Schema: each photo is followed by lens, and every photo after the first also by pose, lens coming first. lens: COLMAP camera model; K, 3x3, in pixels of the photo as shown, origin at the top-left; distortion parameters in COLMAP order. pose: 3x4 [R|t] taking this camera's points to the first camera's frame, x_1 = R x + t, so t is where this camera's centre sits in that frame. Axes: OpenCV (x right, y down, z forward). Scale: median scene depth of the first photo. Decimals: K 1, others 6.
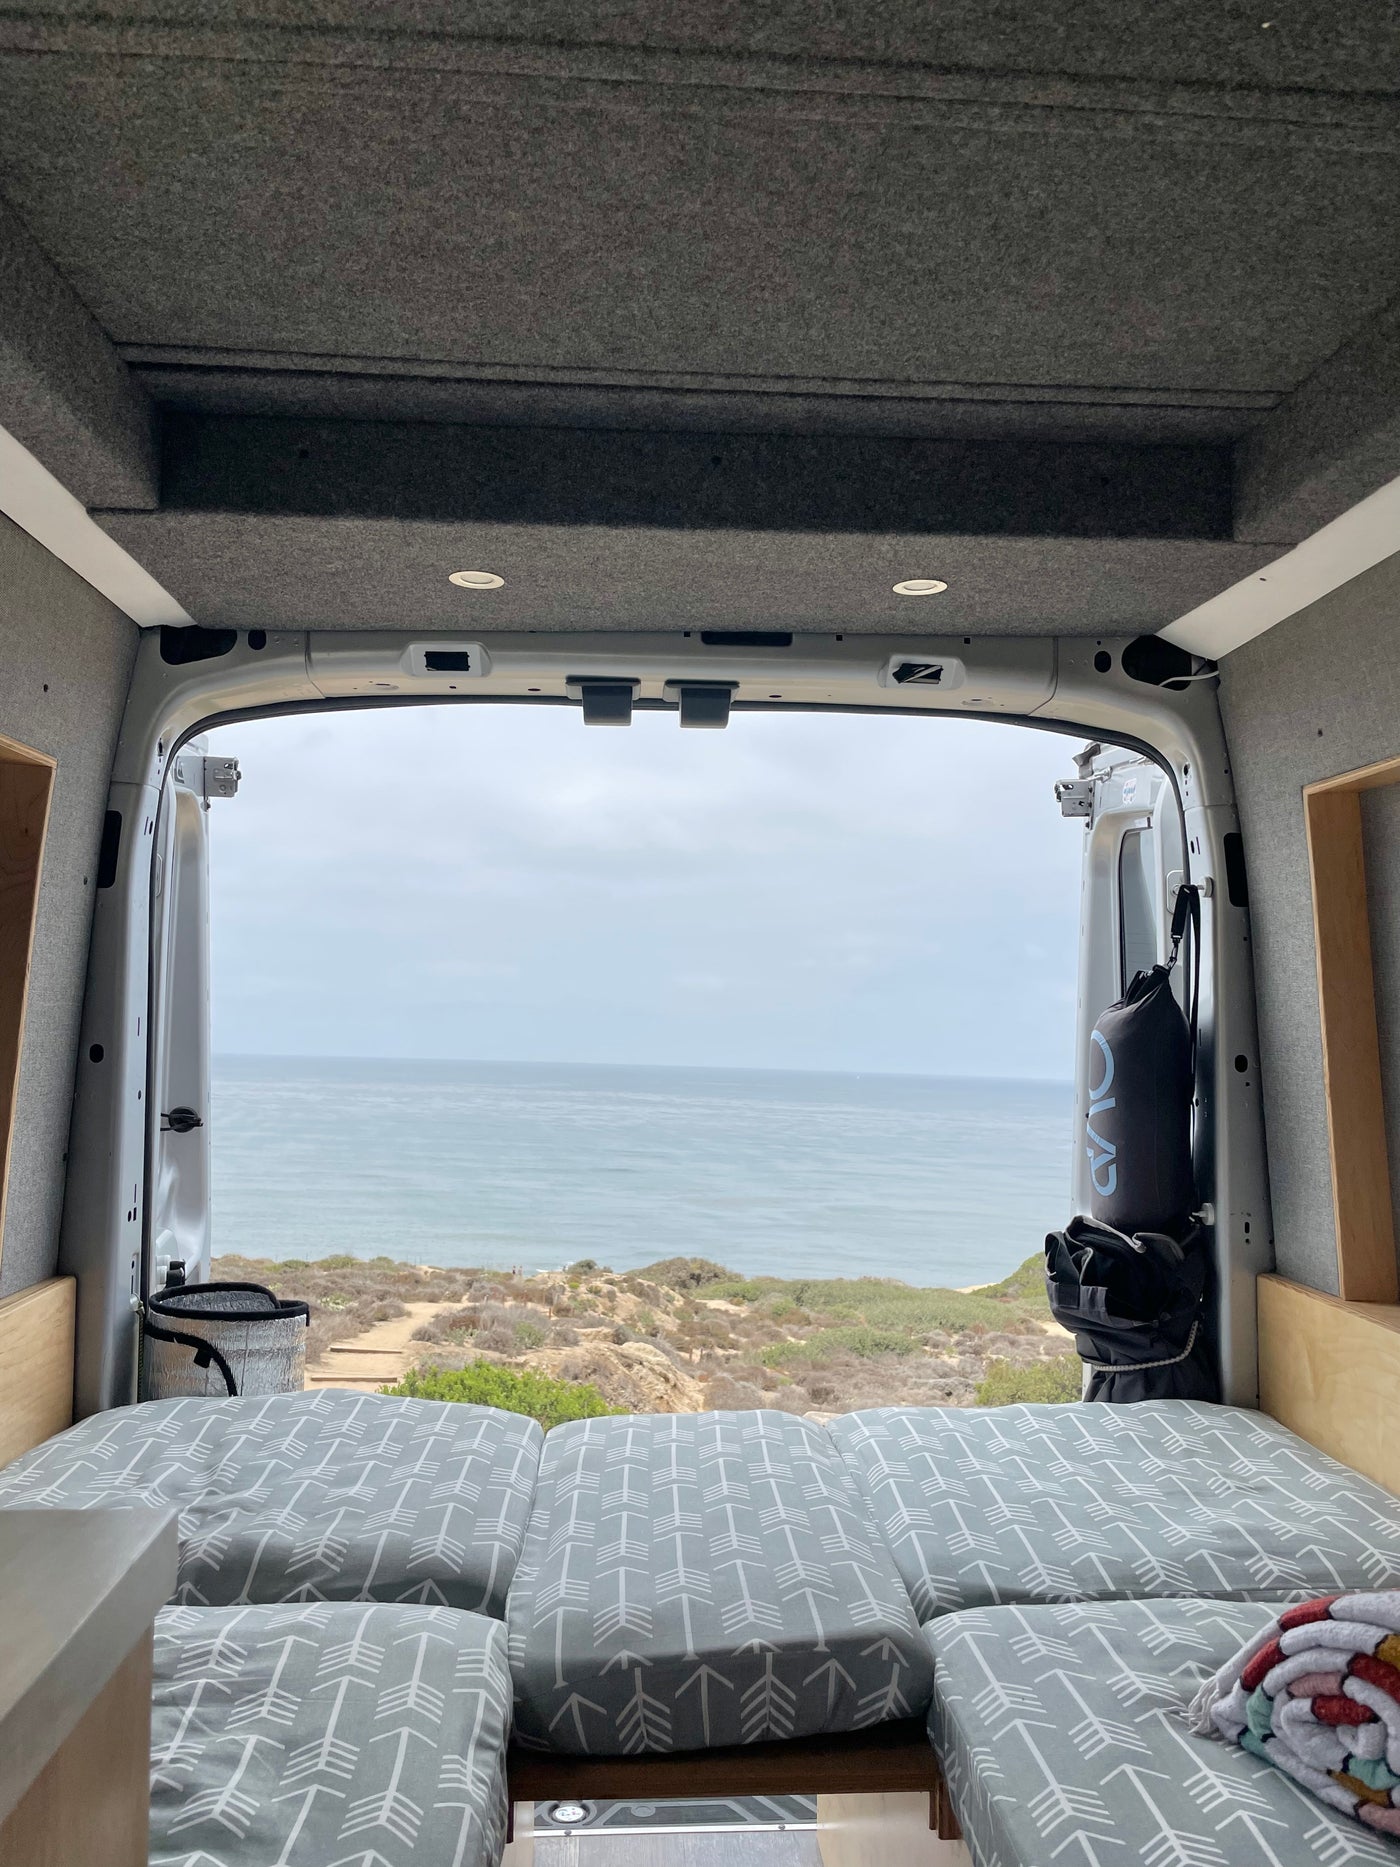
lens RADIAL K [[1476.1, 0, 698.9], [0, 1476.1, 960.6], [0, 0, 1]] dist [0.069056, -0.115764]
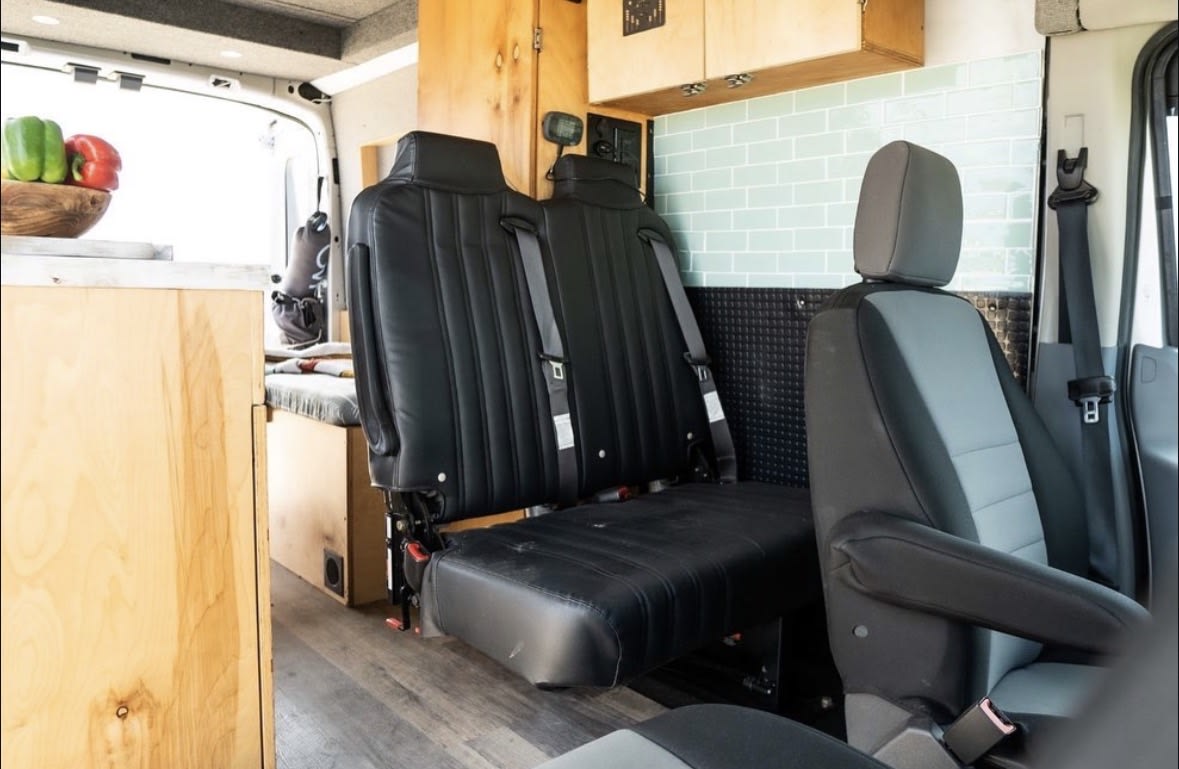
lens RADIAL K [[861.9, 0, 589.5], [0, 861.9, 384.5], [0, 0, 1]] dist [-0.047287, 0.001262]
pose [[0.786224, -0.050365, 0.615885, -0.298292], [-0.041999, 0.990013, 0.134575, 0.106297], [-0.616512, -0.131673, 0.776257, -0.652348]]
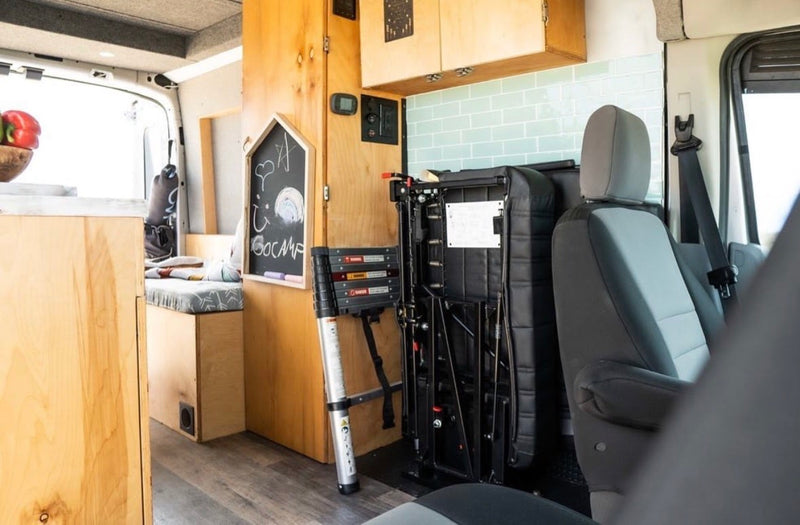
lens RADIAL K [[610.1, 0, 400.0], [0, 610.1, 262.5], [0, 0, 1]] dist [-0.051845, 0.005041]
pose [[0.742031, -0.044150, 0.668910, -0.324377], [-0.026833, 0.995073, 0.095444, 0.112276], [-0.669828, -0.088771, 0.737190, -0.665143]]
